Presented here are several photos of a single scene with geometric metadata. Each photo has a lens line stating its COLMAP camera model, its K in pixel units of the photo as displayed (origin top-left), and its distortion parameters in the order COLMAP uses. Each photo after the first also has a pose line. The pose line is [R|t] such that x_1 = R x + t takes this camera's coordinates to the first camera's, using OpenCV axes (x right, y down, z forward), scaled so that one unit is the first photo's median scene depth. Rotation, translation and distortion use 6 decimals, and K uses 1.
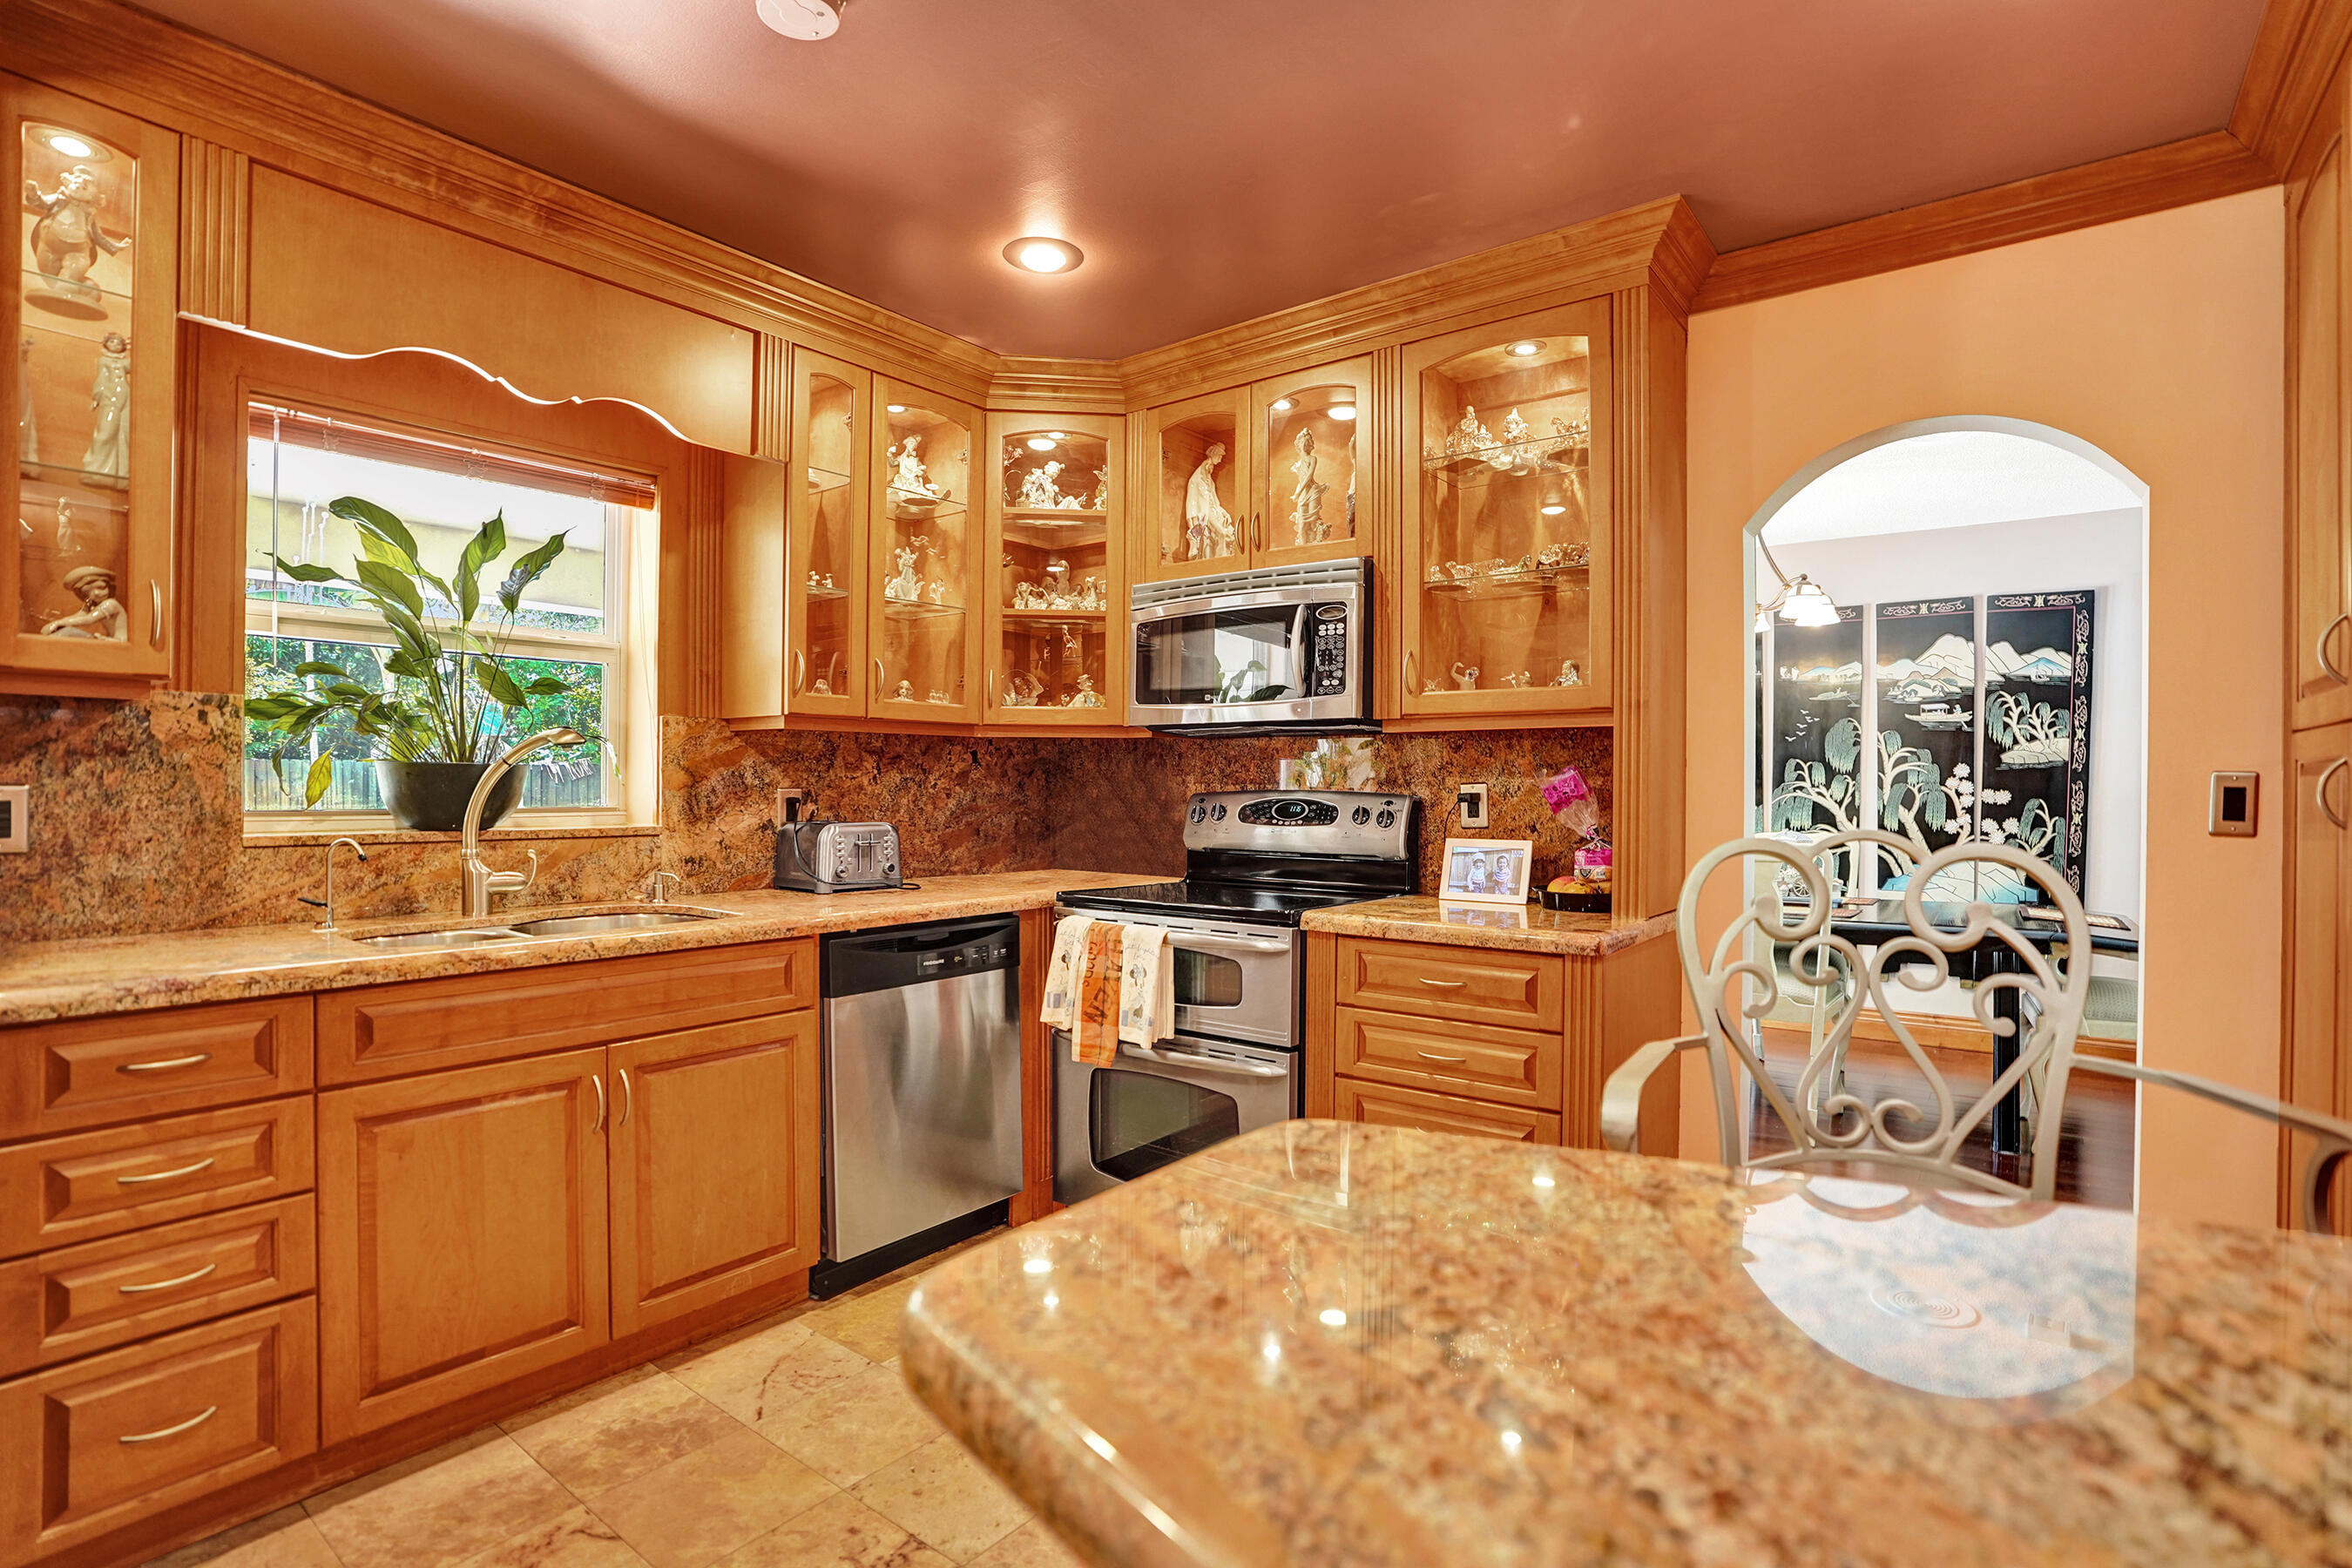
lens RADIAL K [[1160.2, 0, 1191.3], [0, 1160.2, 790.0], [0, 0, 1]] dist [-0.076881, 0.031201]
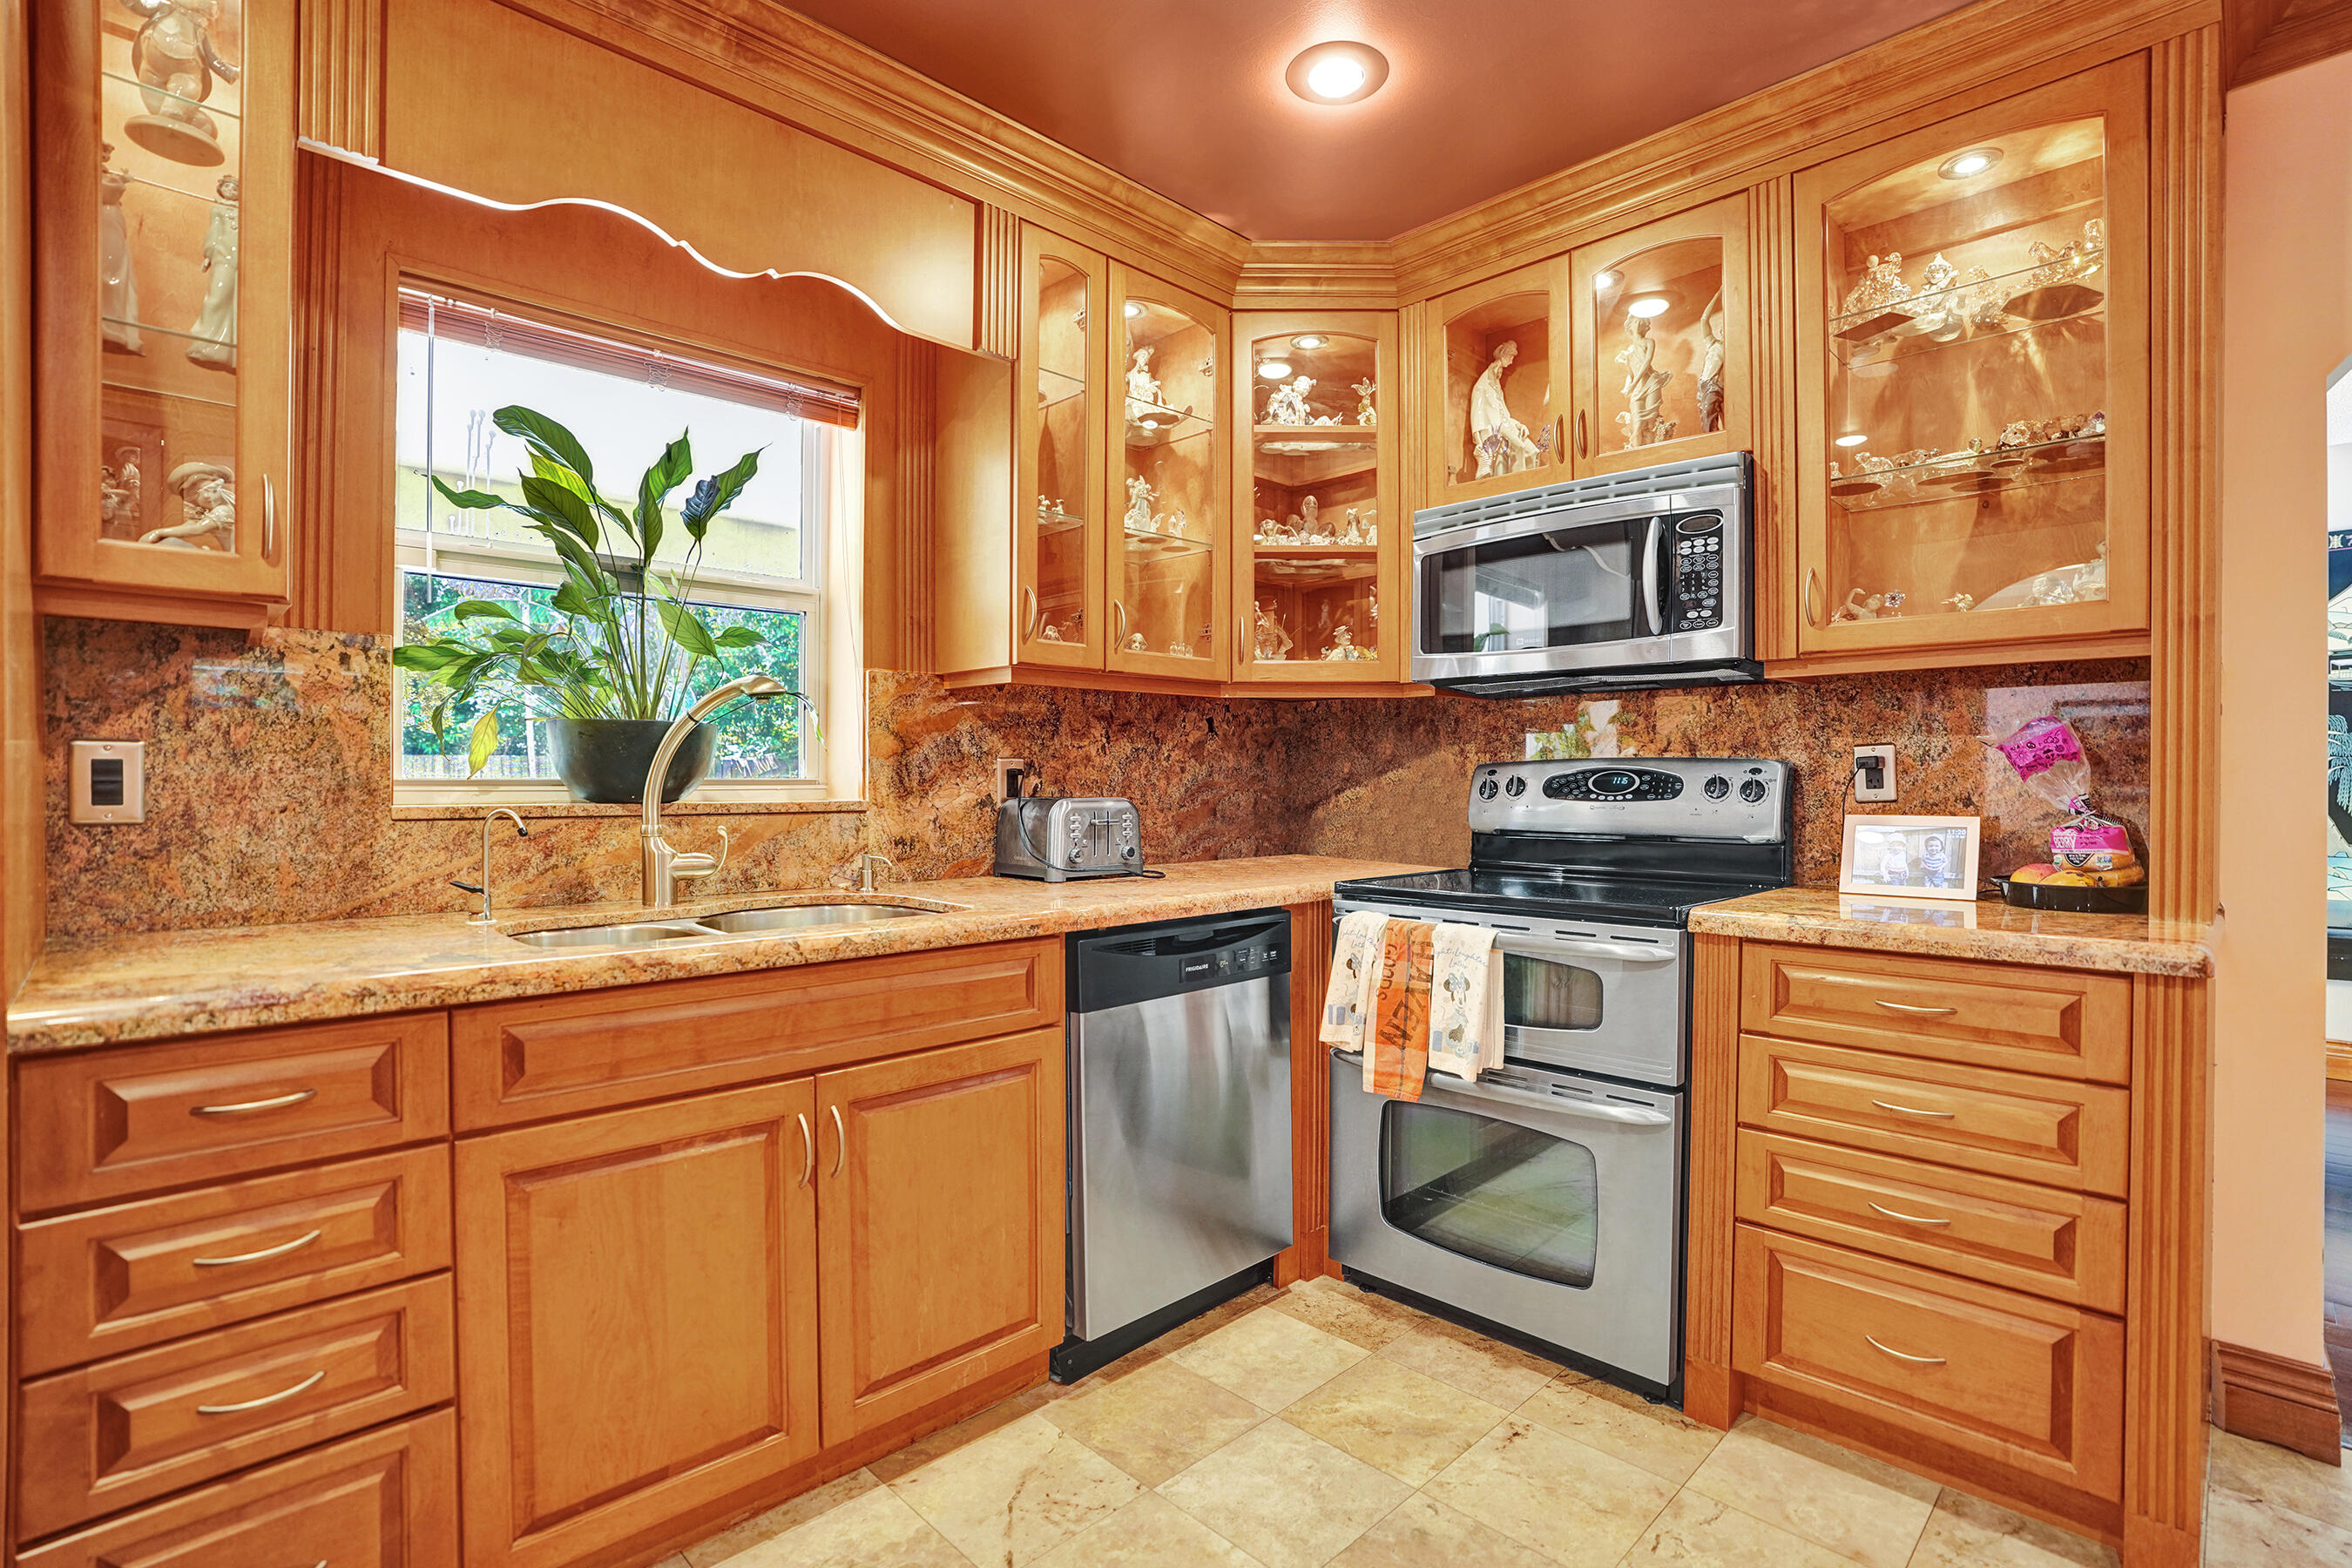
lens RADIAL K [[1121.7, 0, 1176.5], [0, 1121.7, 790.2], [0, 0, 1]] dist [-0.077978, 0.031836]
pose [[0.990534, -0.002886, -0.137240, -0.139125], [0.003424, 0.999987, 0.003687, 0.023966], [0.137228, -0.004122, 0.990531, 0.239423]]
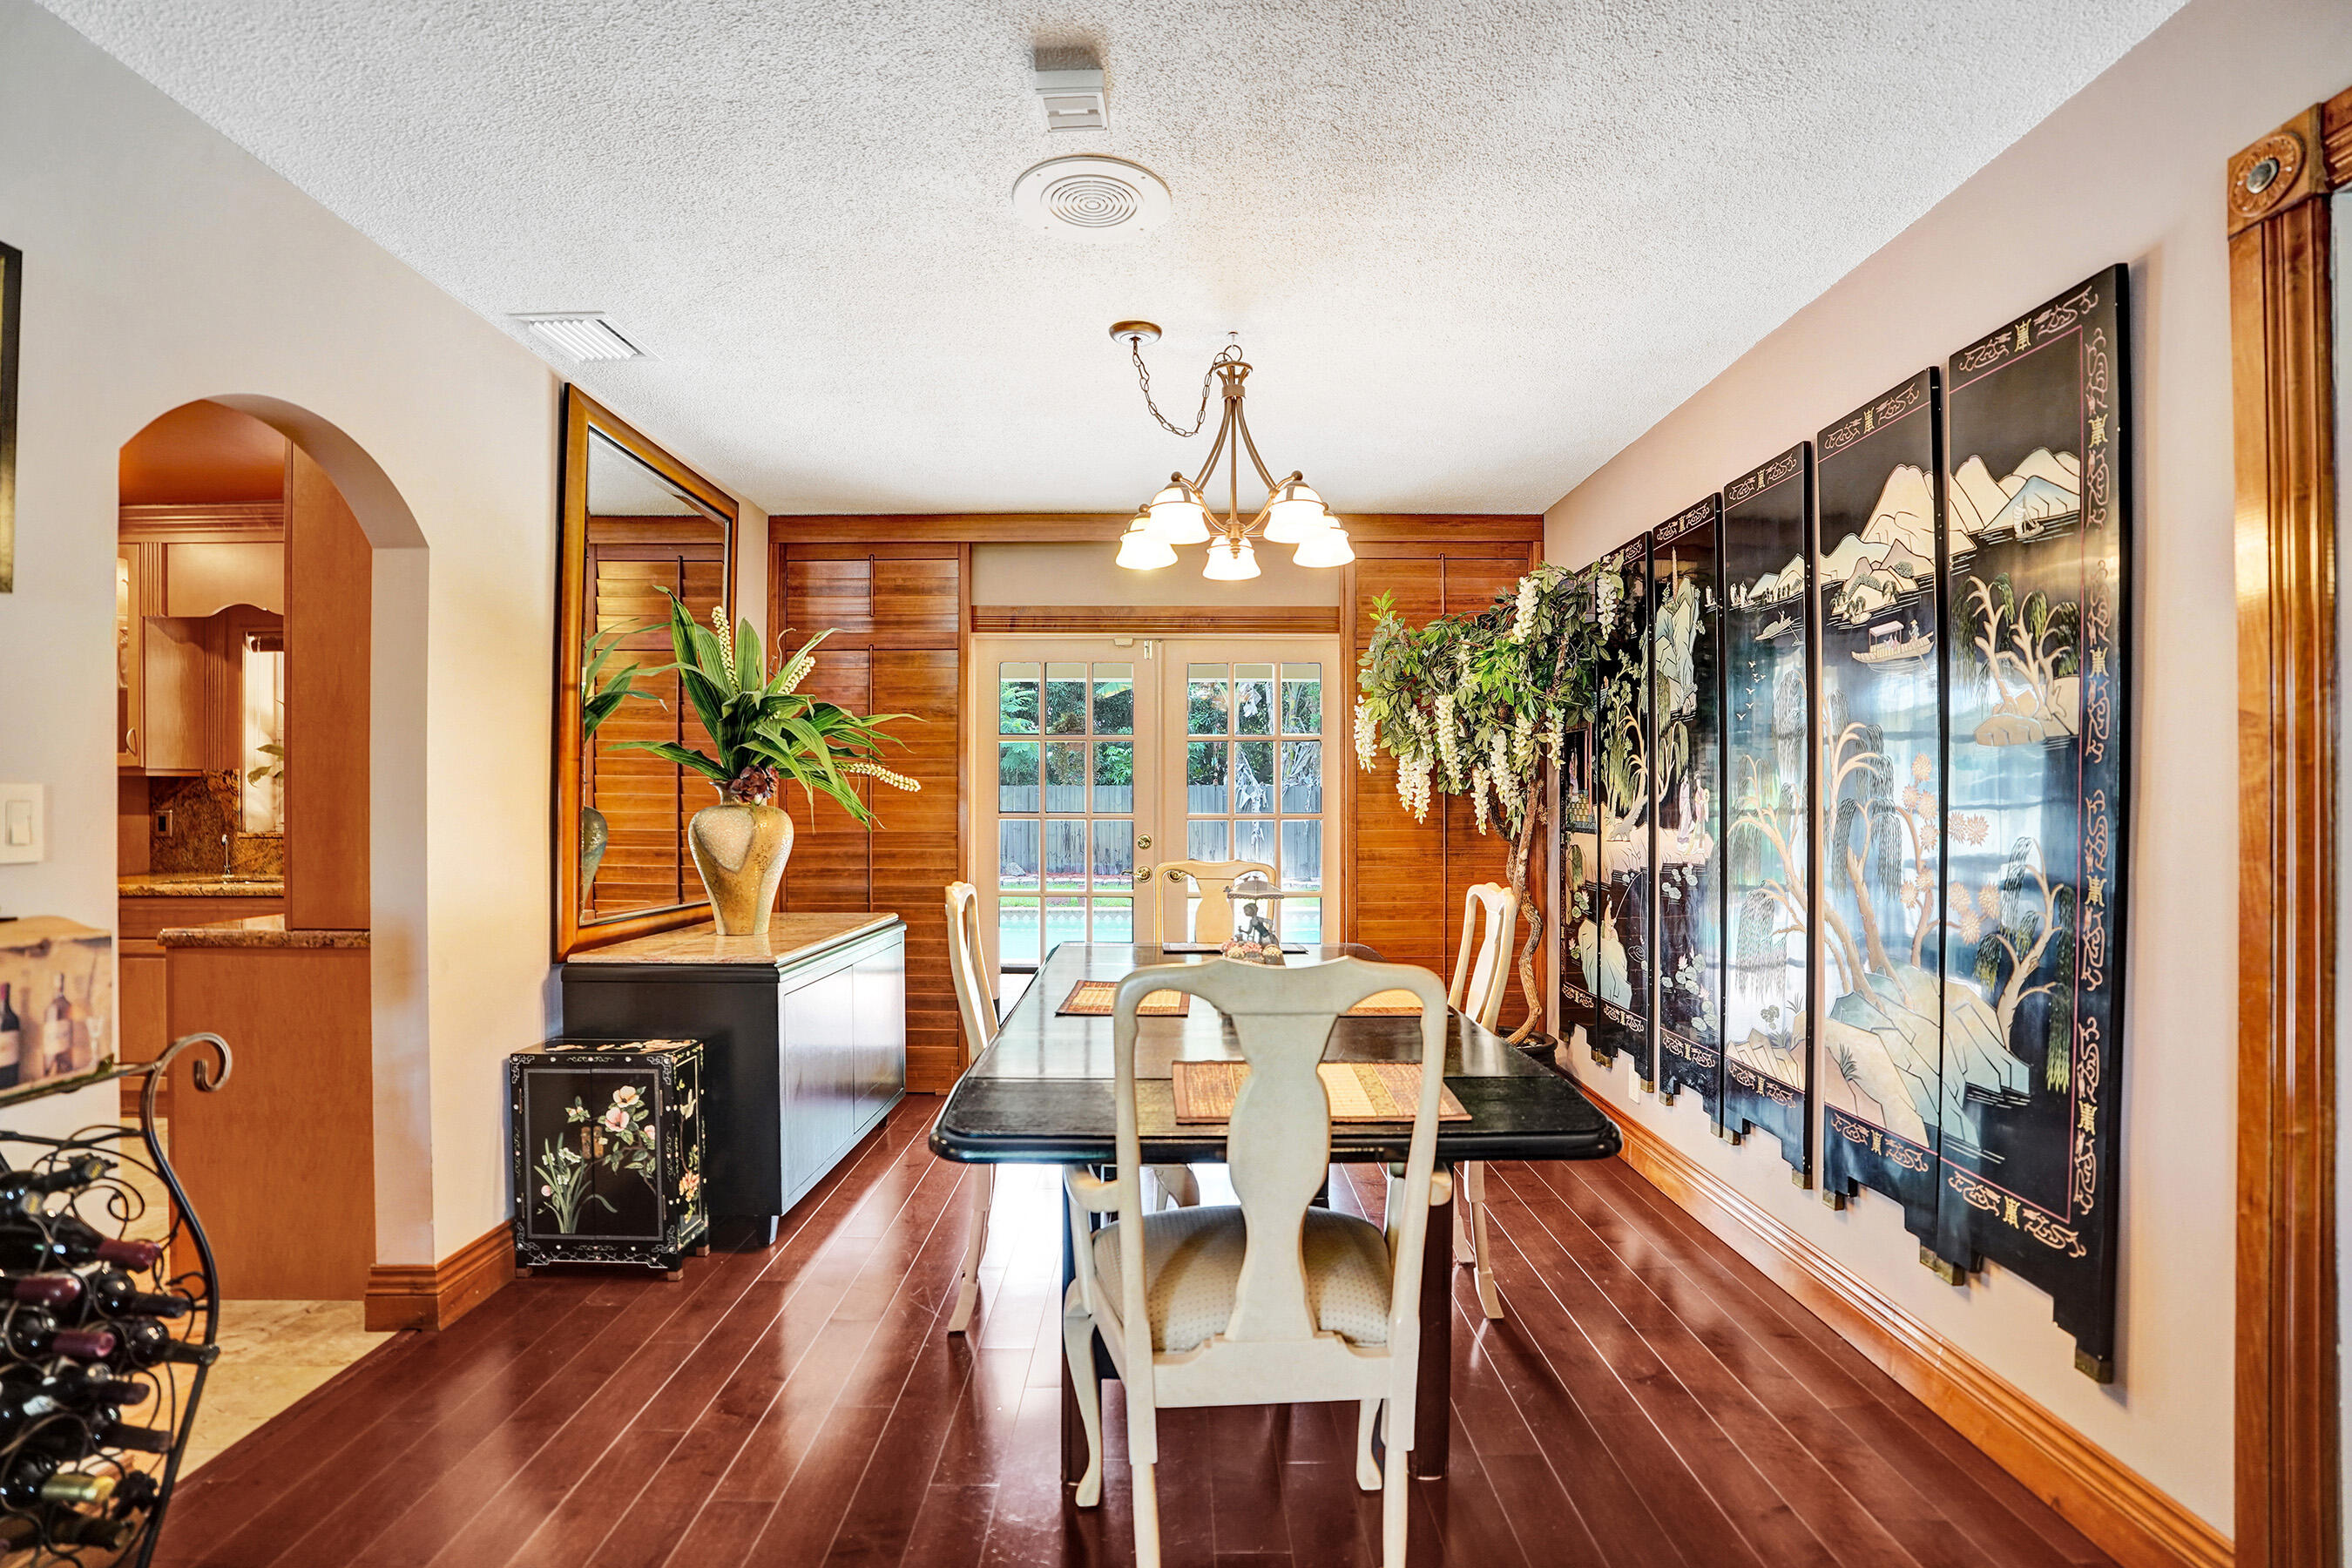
lens RADIAL K [[1121.7, 0, 1176.5], [0, 1121.7, 790.2], [0, 0, 1]] dist [-0.077978, 0.031836]
pose [[0.602196, -0.017293, -0.798161, 1.704975], [0.001192, 0.999784, -0.020762, 0.002740], [0.798347, 0.011551, 0.602087, 1.017317]]
